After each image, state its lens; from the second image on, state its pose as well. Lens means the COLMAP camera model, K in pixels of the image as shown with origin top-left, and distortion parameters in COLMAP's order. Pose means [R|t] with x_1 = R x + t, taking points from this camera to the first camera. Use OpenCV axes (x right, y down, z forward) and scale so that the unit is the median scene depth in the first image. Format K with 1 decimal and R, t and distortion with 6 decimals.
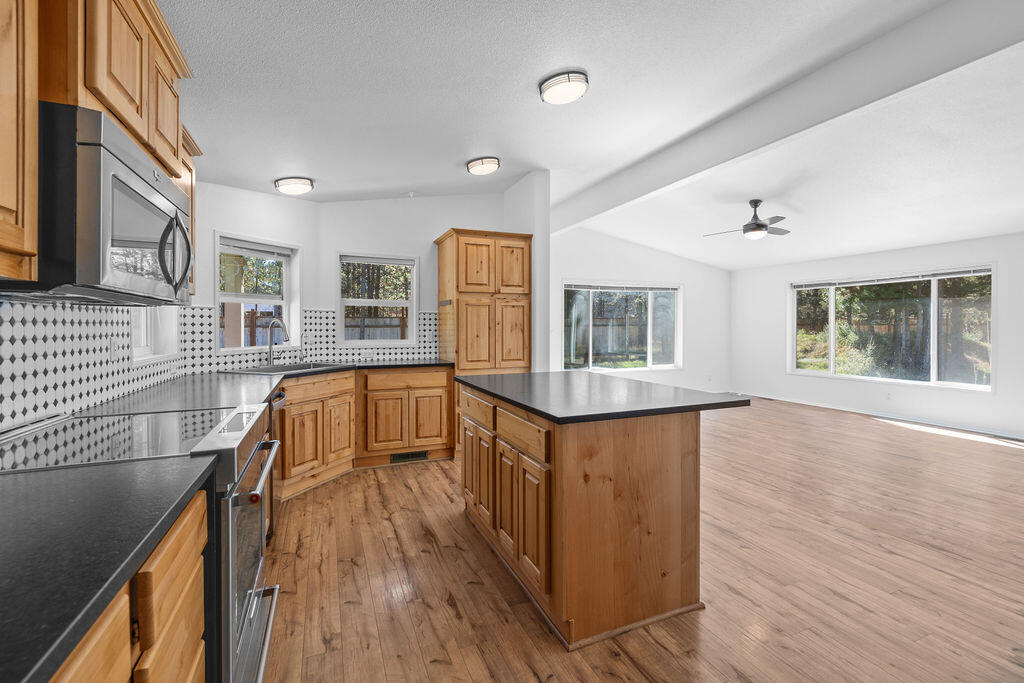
lens RADIAL K [[435.2, 0, 515.8], [0, 435.2, 335.2], [0, 0, 1]] dist [0.007437, -0.001682]
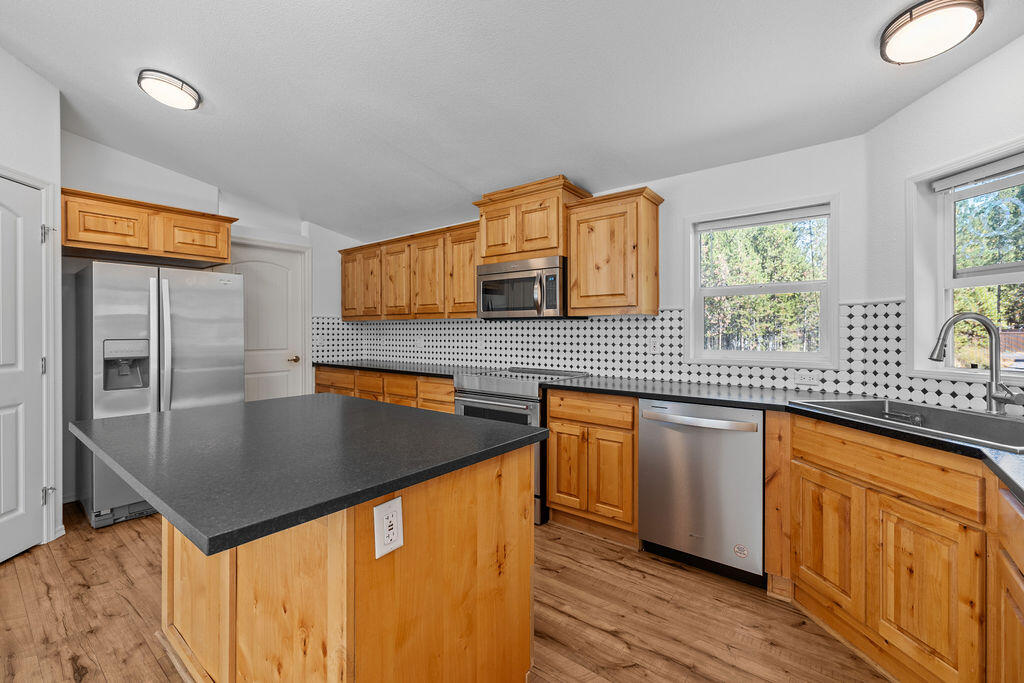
lens RADIAL K [[435.2, 0, 509.5], [0, 435.2, 332.3], [0, 0, 1]] dist [0.007437, -0.001682]
pose [[-0.881559, 0.003444, -0.472061, 0.102846], [-0.007183, 0.999760, 0.020708, -0.021082], [0.472019, 0.021646, -0.881323, 1.070693]]
